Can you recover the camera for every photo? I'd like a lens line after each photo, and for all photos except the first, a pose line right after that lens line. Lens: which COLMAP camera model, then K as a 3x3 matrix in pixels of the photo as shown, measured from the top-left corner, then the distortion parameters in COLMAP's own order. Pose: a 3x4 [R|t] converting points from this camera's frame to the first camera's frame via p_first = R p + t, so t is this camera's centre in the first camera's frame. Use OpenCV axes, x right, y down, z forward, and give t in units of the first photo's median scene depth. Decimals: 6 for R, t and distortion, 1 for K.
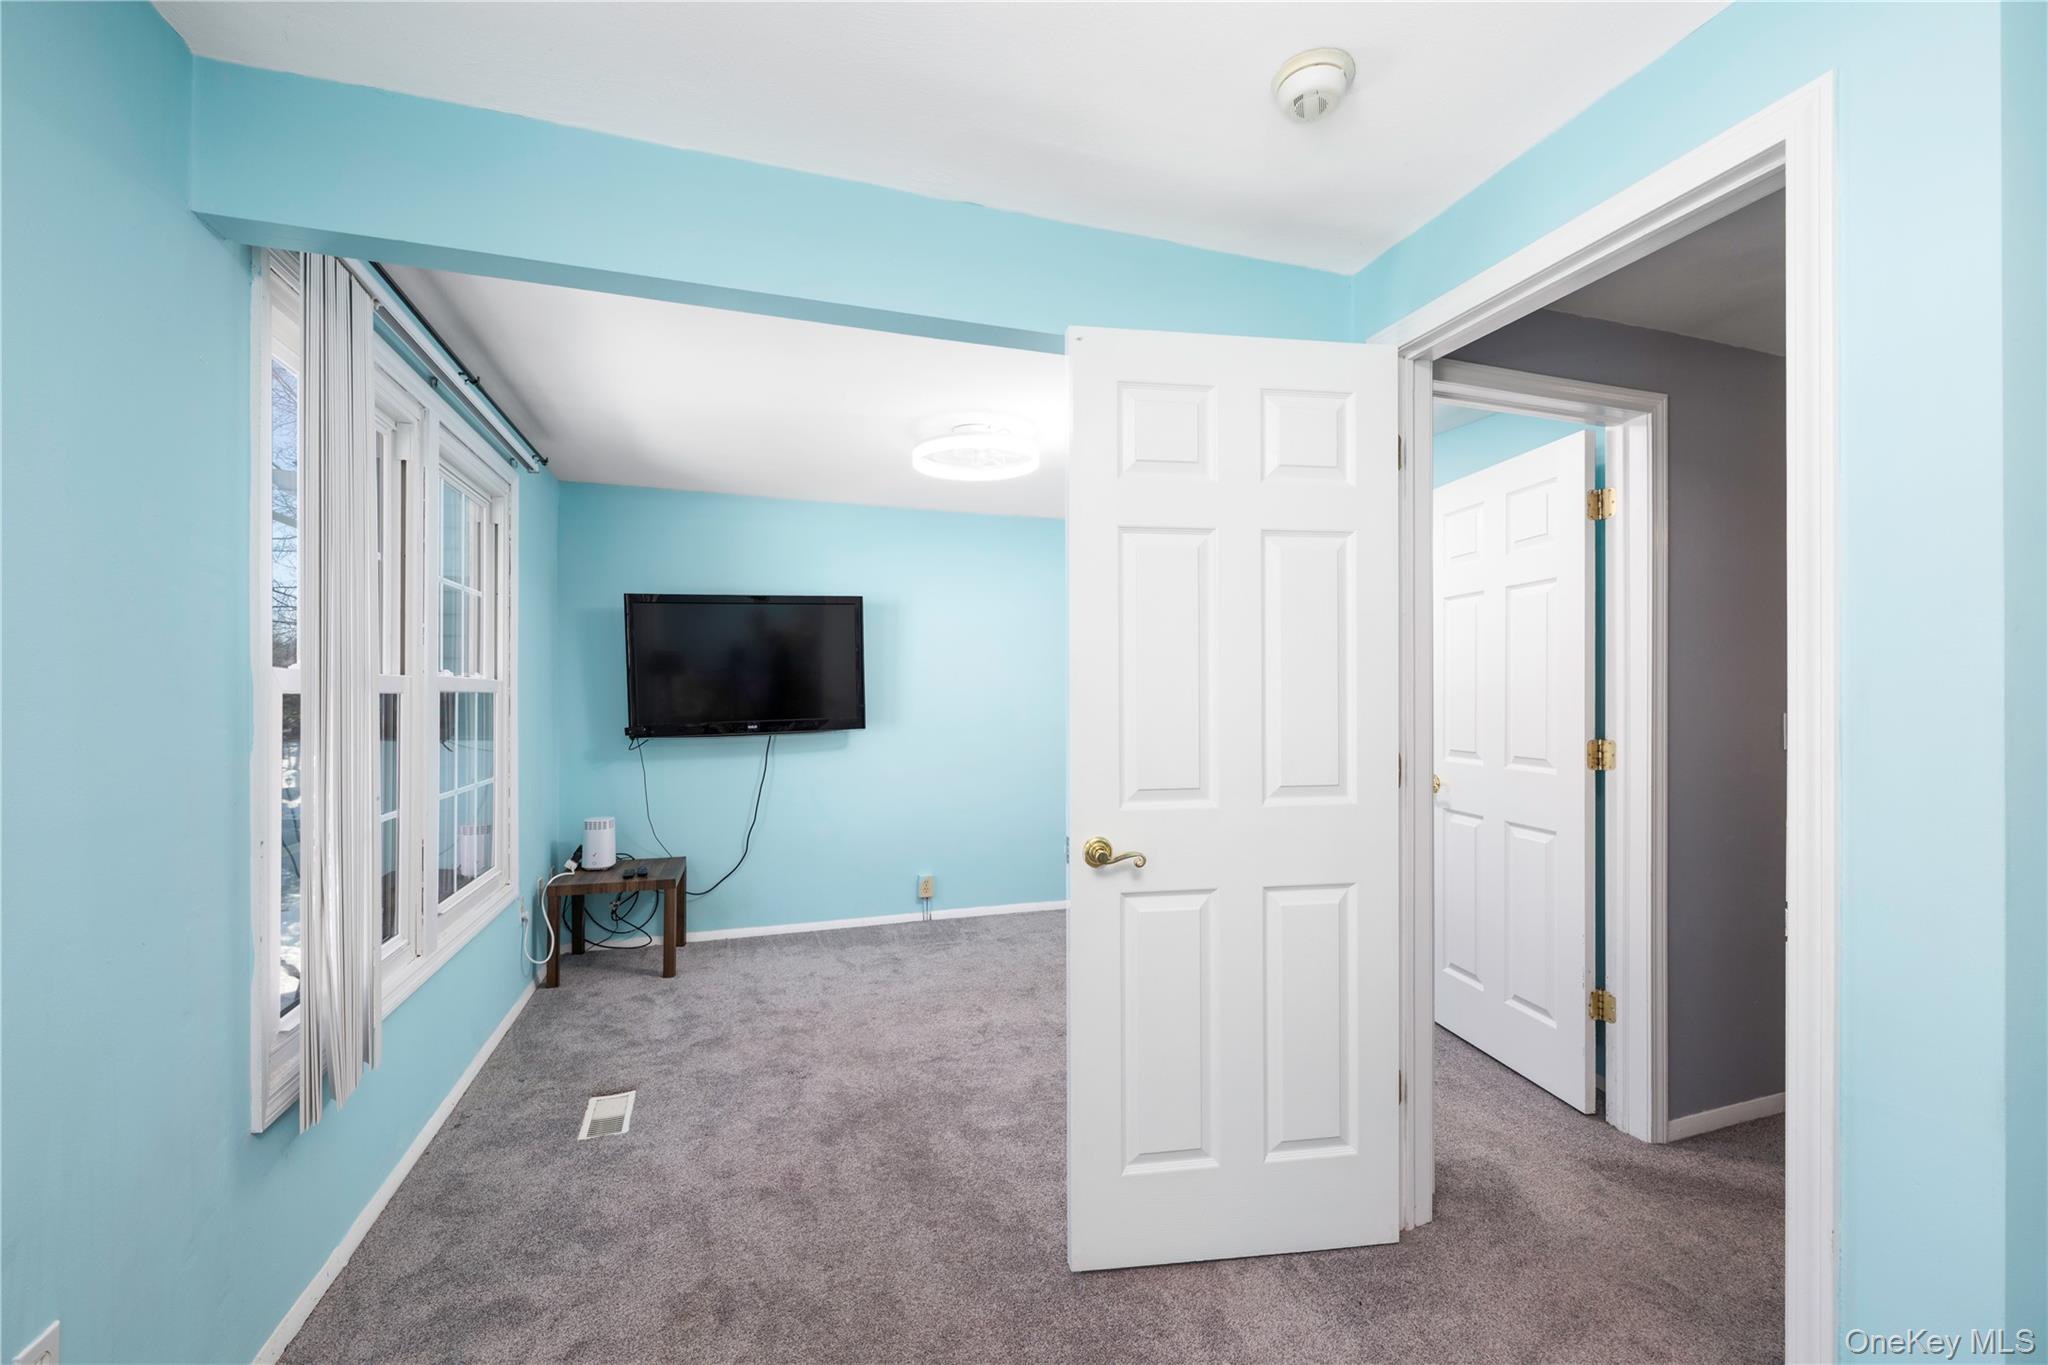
lens RADIAL K [[818.1, 0, 1024.0], [0, 818.1, 682.5], [0, 0, 1]] dist [0.000975, 0.000117]
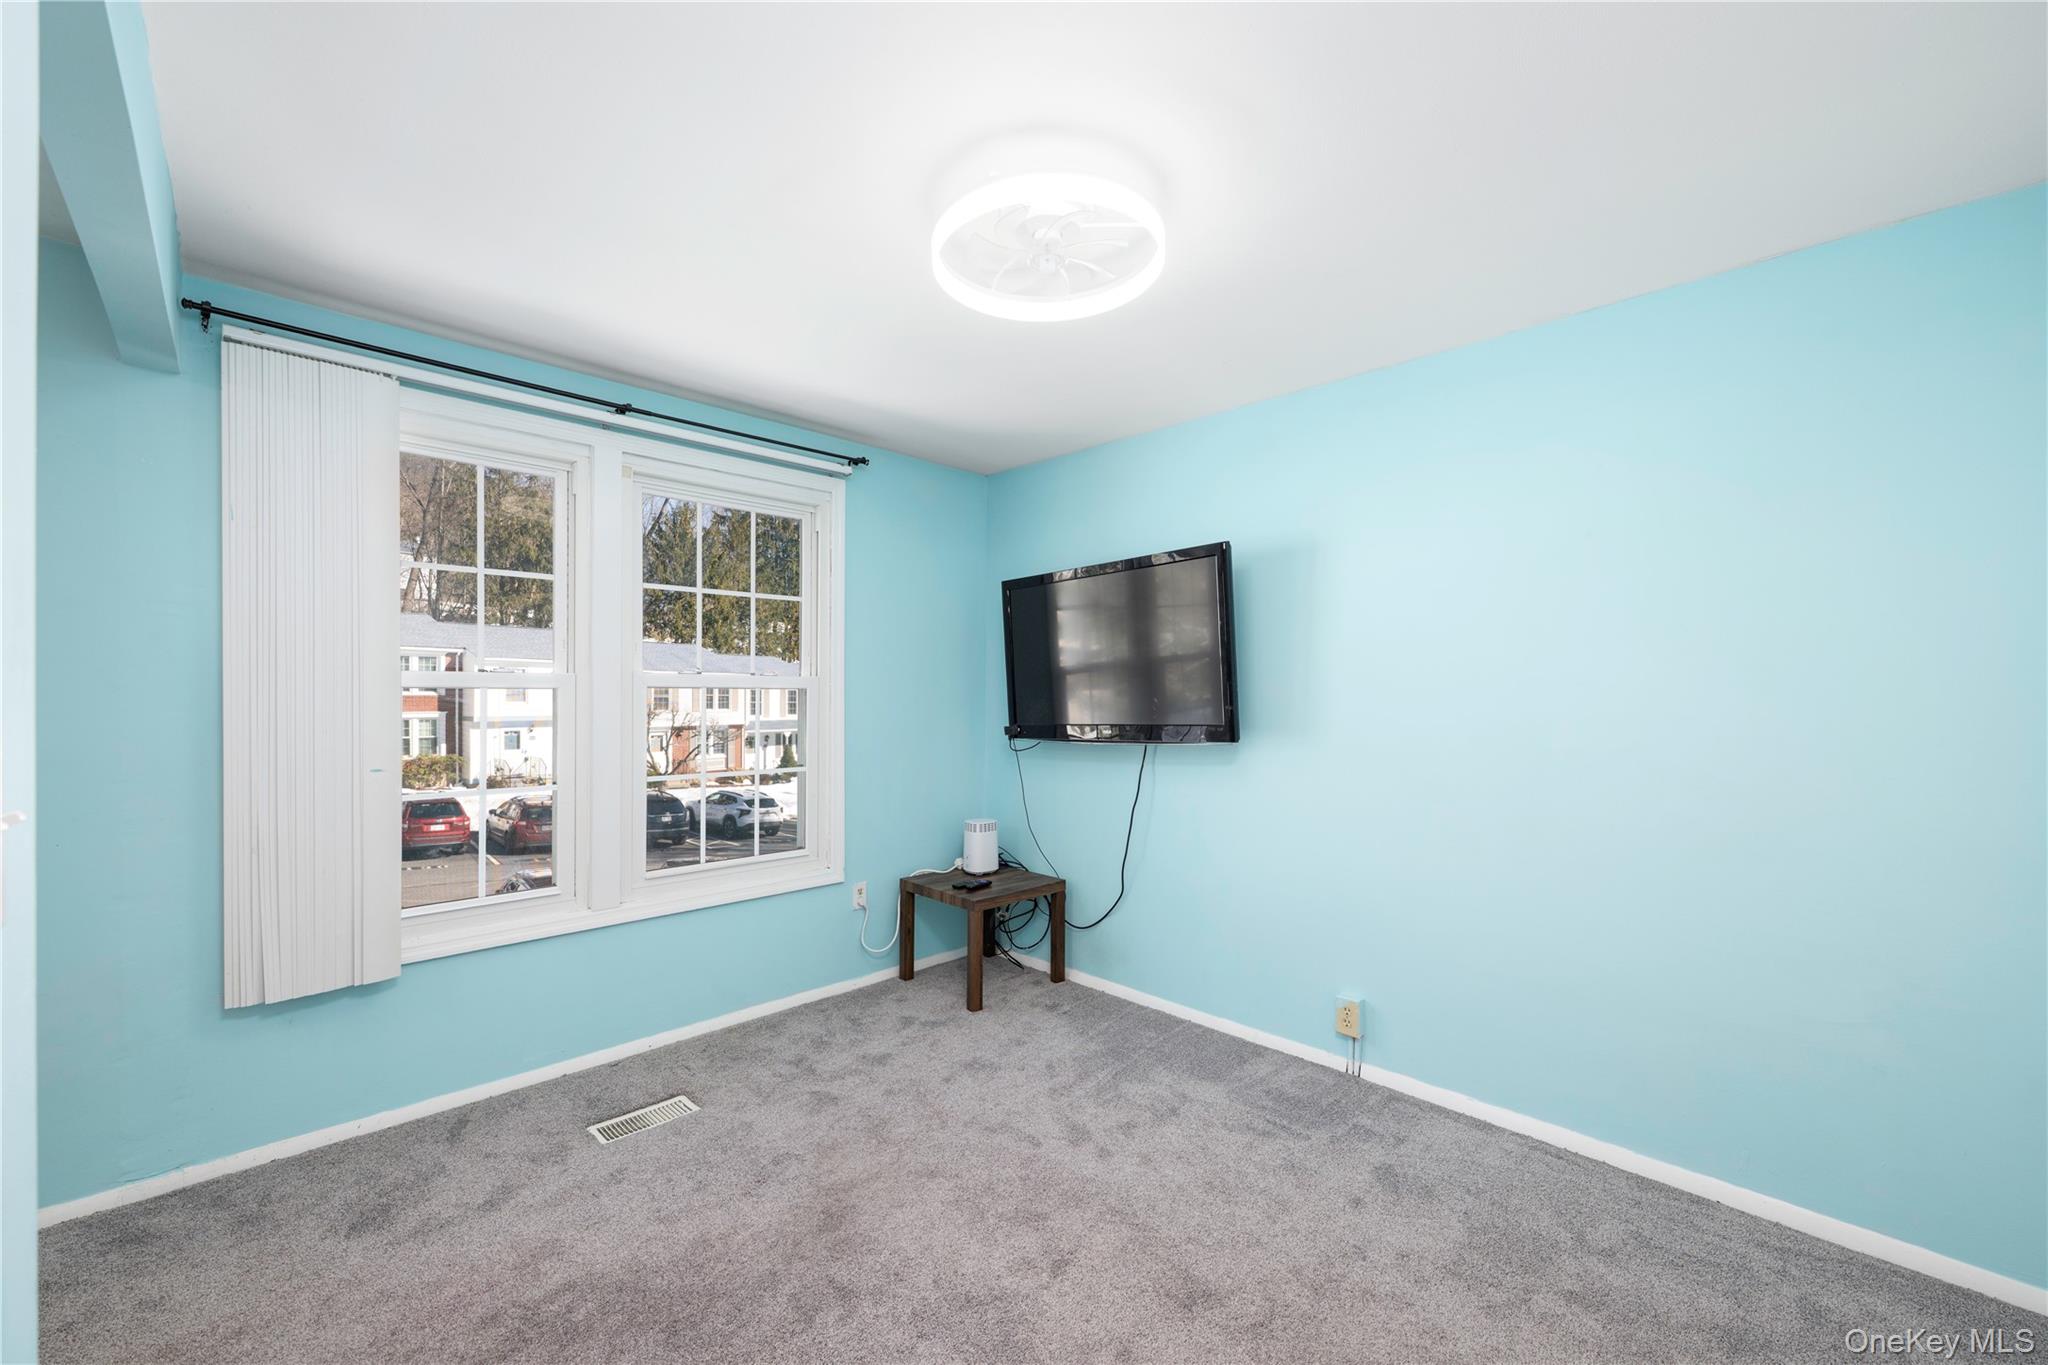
lens RADIAL K [[818.1, 0, 1024.0], [0, 818.1, 682.5], [0, 0, 1]] dist [0.000975, 0.000117]
pose [[0.439099, -0.008904, -0.898395, 0.370849], [0.009001, 0.999944, -0.005511, 0.011655], [0.898394, -0.005666, 0.439155, 0.638613]]
